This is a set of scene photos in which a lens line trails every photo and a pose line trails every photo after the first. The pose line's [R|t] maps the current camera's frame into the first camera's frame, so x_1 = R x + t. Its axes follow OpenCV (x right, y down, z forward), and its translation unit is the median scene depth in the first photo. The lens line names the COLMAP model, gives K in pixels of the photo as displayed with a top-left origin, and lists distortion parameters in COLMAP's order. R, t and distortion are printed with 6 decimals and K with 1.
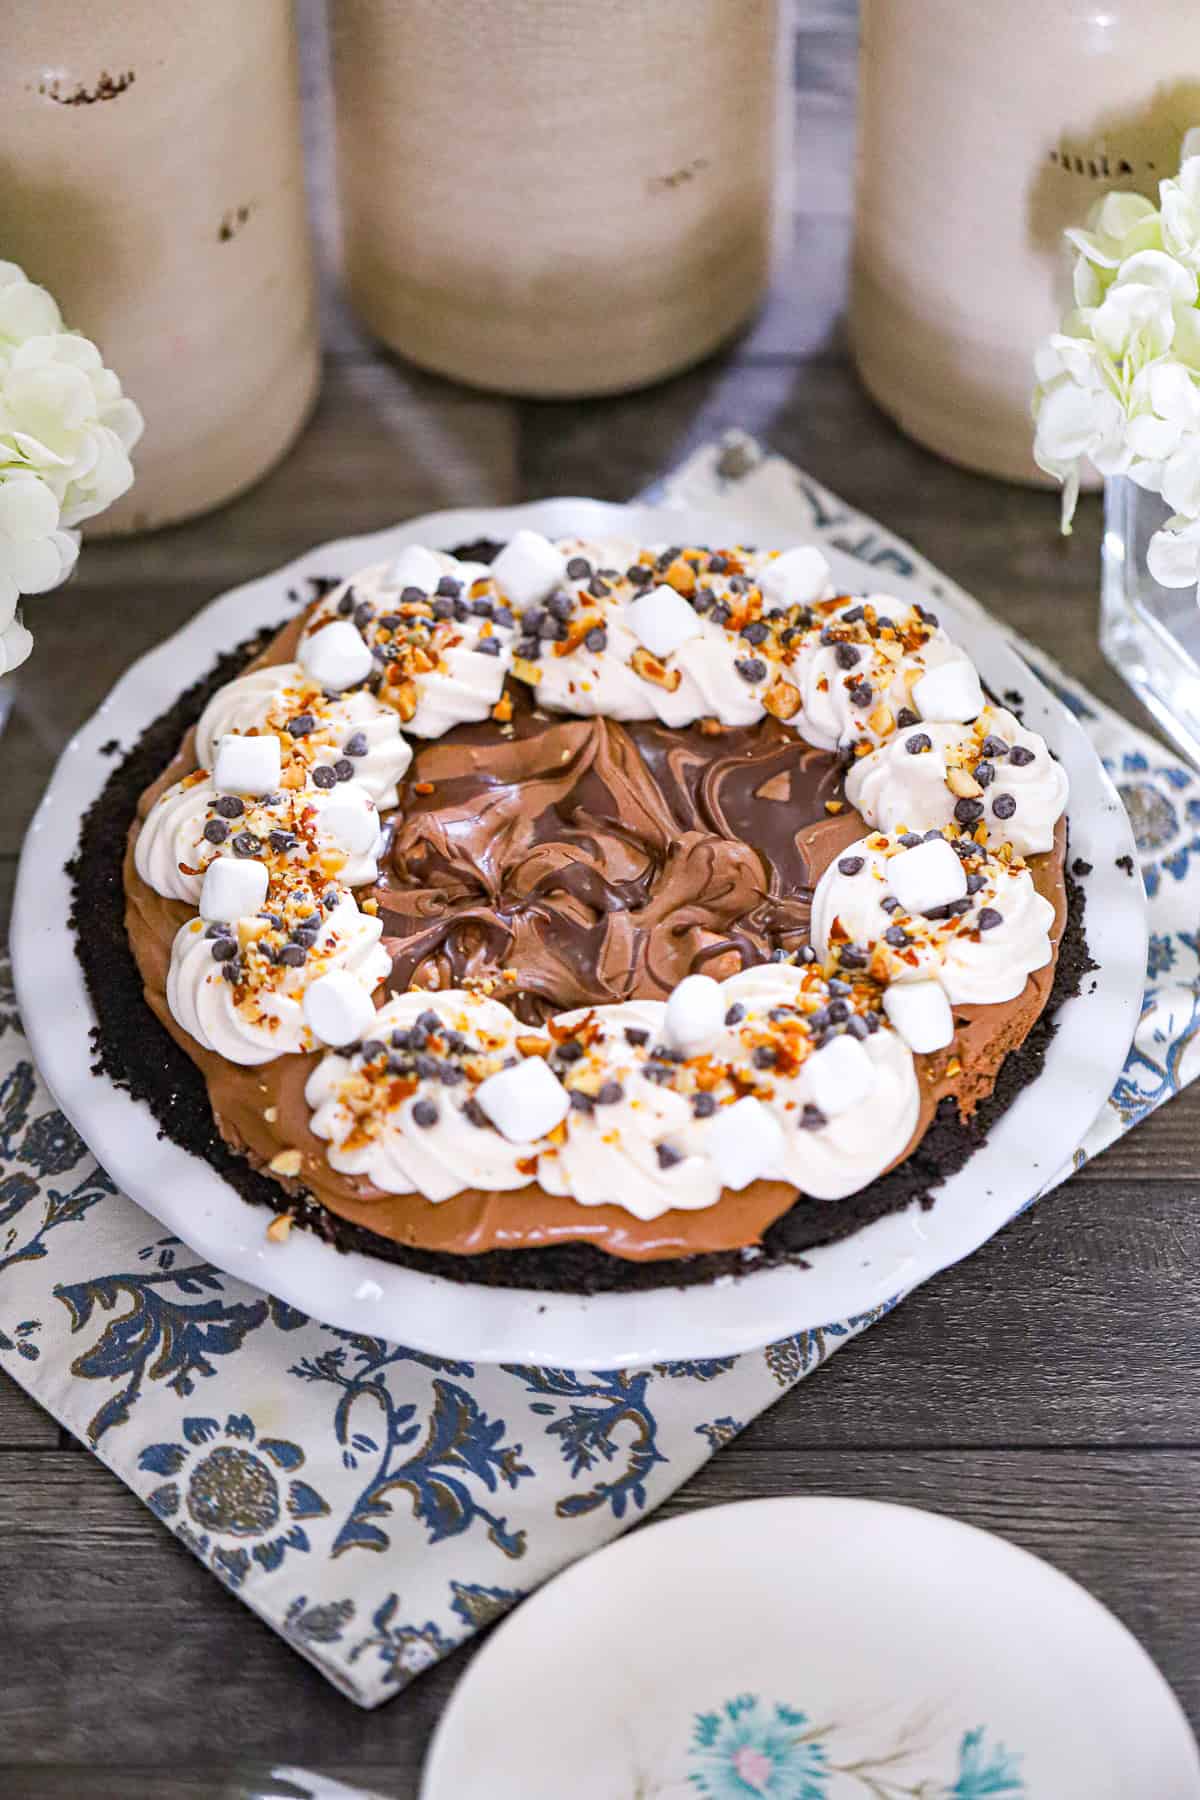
lens RADIAL K [[5812.3, 0, 600.0], [0, 5812.3, 900.0], [0, 0, 1]] dist [-0.070372, -1.449523]
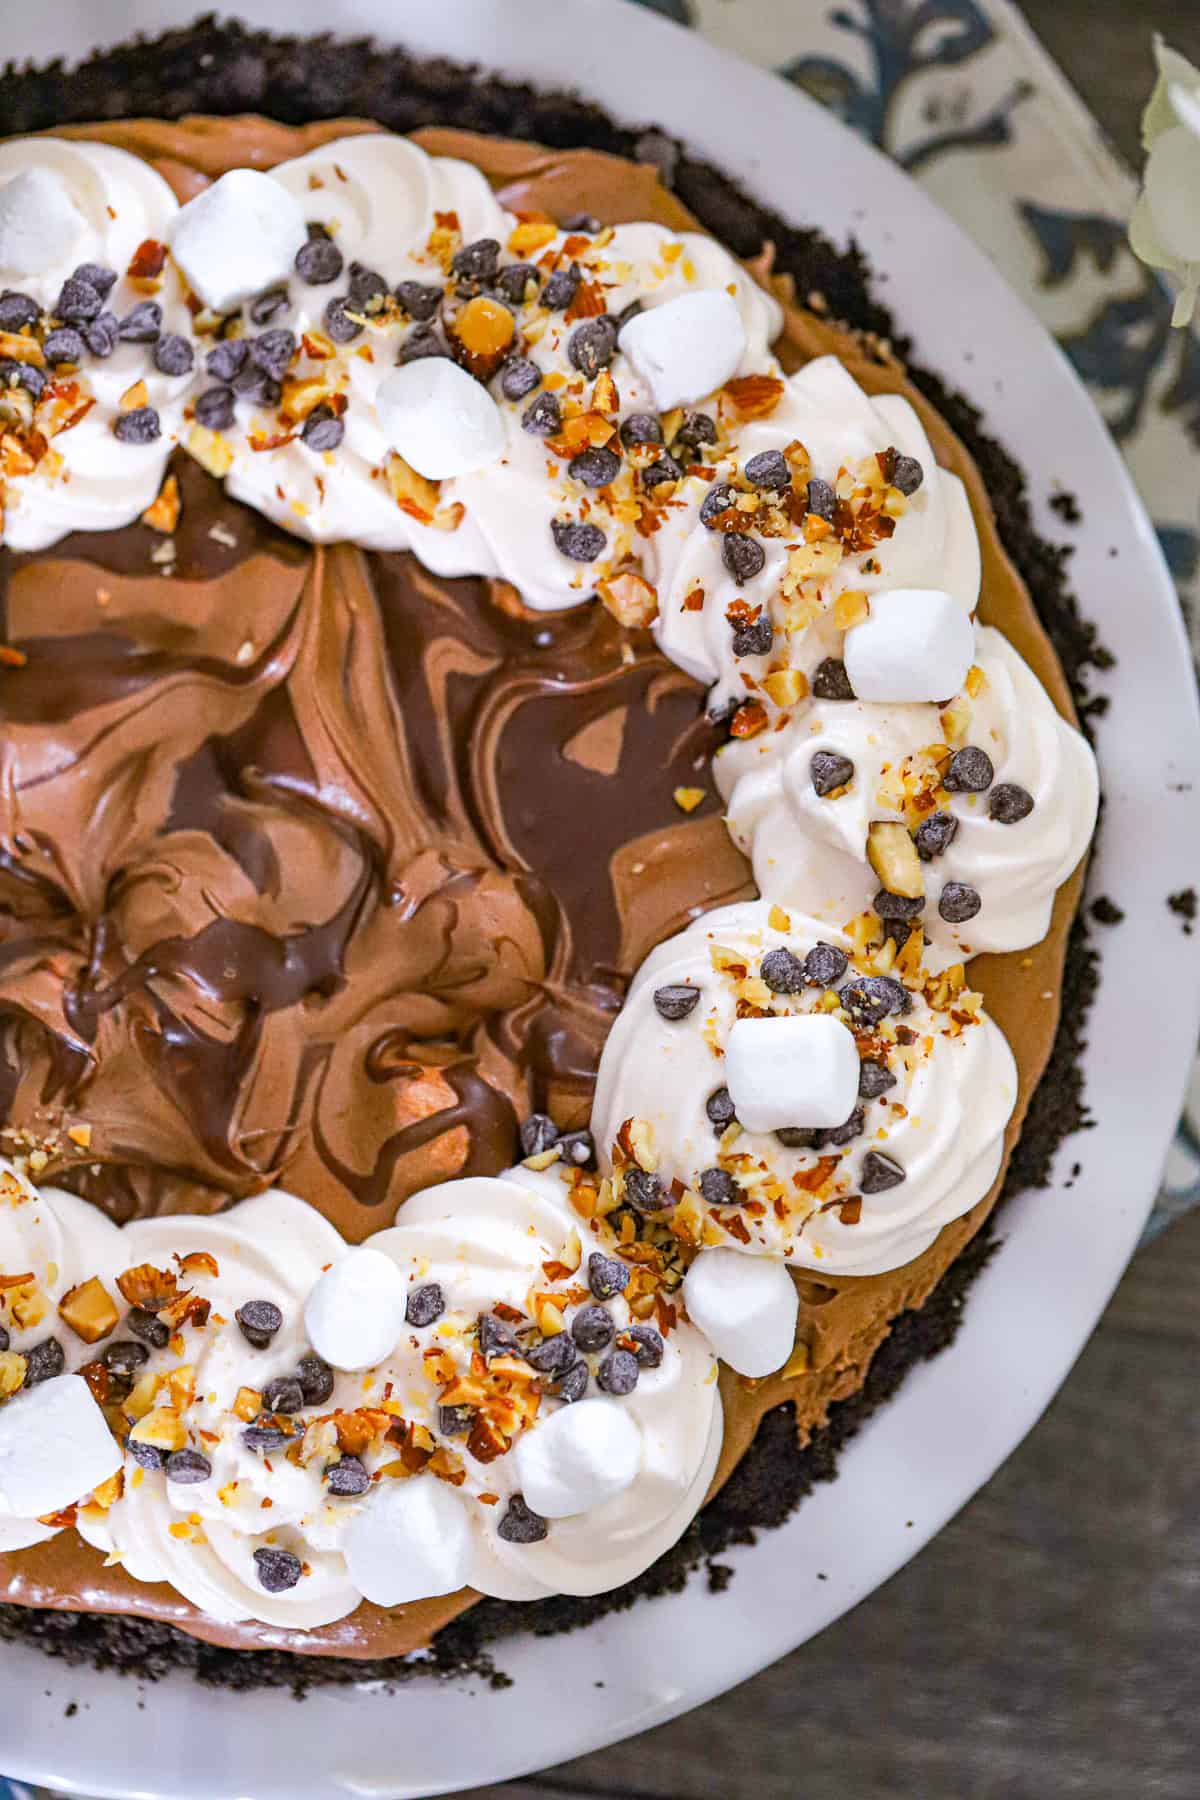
lens RADIAL K [[5812.3, 0, 600.0], [0, 5812.3, 900.0], [0, 0, 1]] dist [-0.070372, -1.449523]
pose [[0.987575, 0.139166, -0.072989, 0.076380], [-0.069694, 0.804169, 0.590300, -0.356745], [0.140846, -0.577879, 0.803877, 0.529066]]
